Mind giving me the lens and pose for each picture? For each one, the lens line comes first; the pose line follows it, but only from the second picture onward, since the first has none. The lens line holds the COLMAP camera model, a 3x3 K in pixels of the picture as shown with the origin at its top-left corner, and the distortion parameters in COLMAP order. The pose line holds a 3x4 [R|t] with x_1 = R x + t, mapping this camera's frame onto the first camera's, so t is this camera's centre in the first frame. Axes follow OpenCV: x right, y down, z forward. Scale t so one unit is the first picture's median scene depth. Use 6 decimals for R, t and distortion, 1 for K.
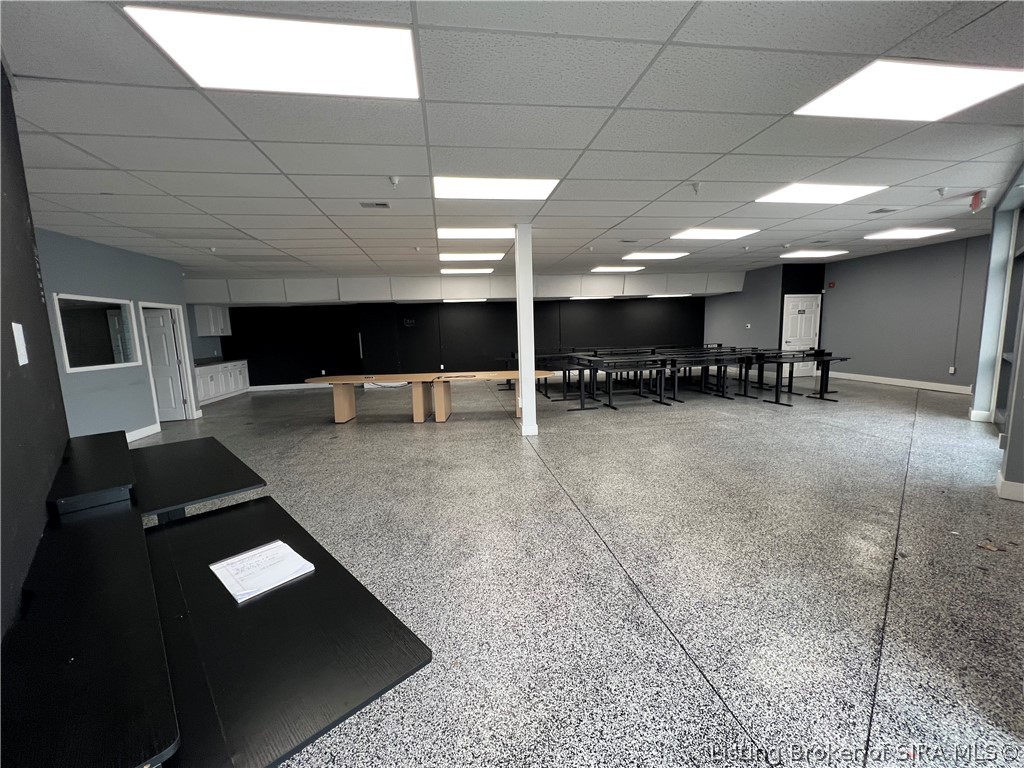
lens RADIAL K [[408.3, 0, 511.1], [0, 408.3, 383.3], [0, 0, 1]] dist [-0.000516, 0.000184]
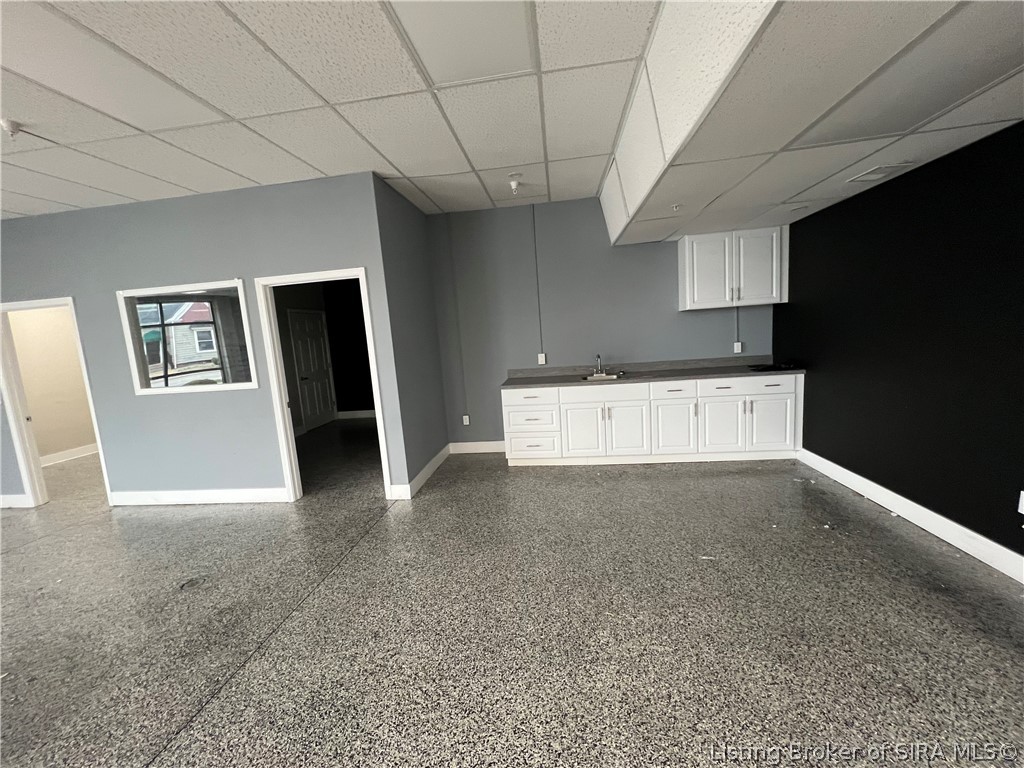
lens RADIAL K [[408.3, 0, 511.1], [0, 408.3, 383.3], [0, 0, 1]] dist [-0.000516, 0.000184]
pose [[-0.262791, 0.176075, -0.948651, -0.389316], [-0.049414, 0.979462, 0.195482, -0.164502], [0.963587, 0.098247, -0.248694, 1.327563]]
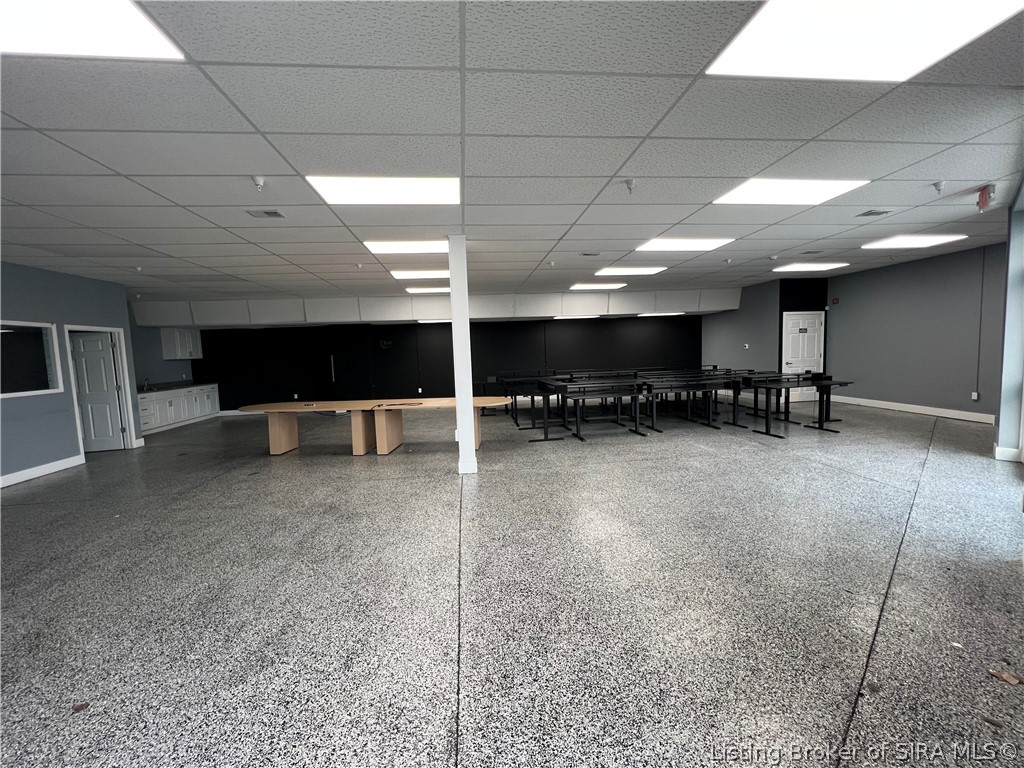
lens RADIAL K [[408.3, 0, 511.1], [0, 408.3, 383.3], [0, 0, 1]] dist [-0.000516, 0.000184]
pose [[0.999186, -0.001449, -0.040312, 0.137044], [-0.000506, 0.998826, -0.048438, -0.017848], [0.040335, 0.048419, 0.998012, 0.097050]]
